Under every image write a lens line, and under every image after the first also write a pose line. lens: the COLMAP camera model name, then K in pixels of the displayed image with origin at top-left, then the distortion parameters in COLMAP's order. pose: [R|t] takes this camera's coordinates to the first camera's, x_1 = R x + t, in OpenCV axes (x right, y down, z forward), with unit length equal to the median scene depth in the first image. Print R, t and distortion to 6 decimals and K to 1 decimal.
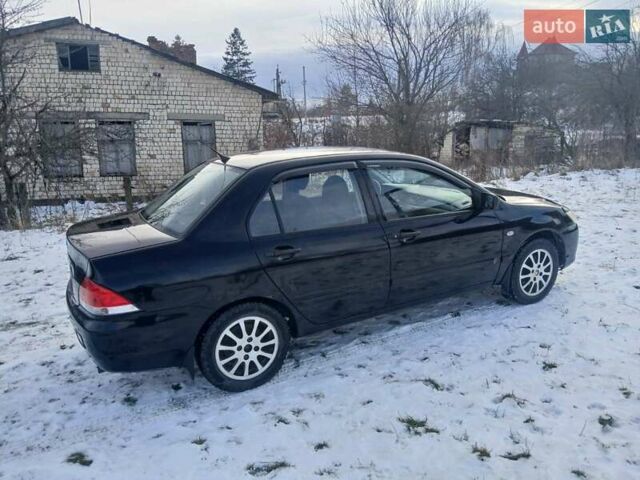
lens RADIAL K [[487.7, 0, 322.2], [0, 487.7, 240.8], [0, 0, 1]] dist [0.011624, -0.047154]
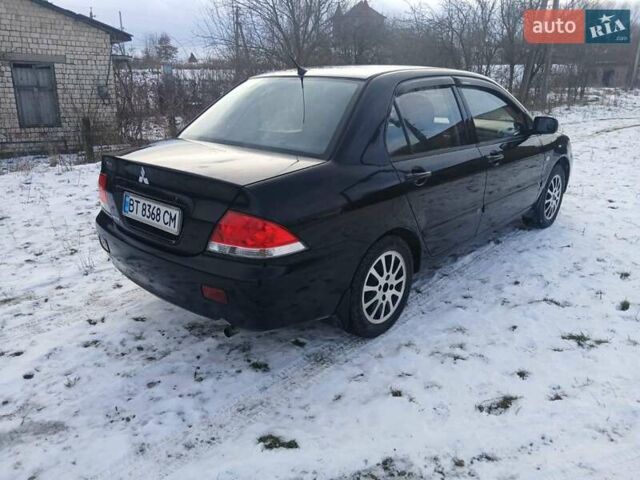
lens RADIAL K [[487.7, 0, 320.1], [0, 487.7, 240.6], [0, 0, 1]] dist [0.011624, -0.047154]
pose [[0.942447, -0.076013, 0.325601, -0.537379], [0.049237, 0.994750, 0.089712, 0.051712], [-0.330711, -0.068517, 0.941242, 0.217235]]
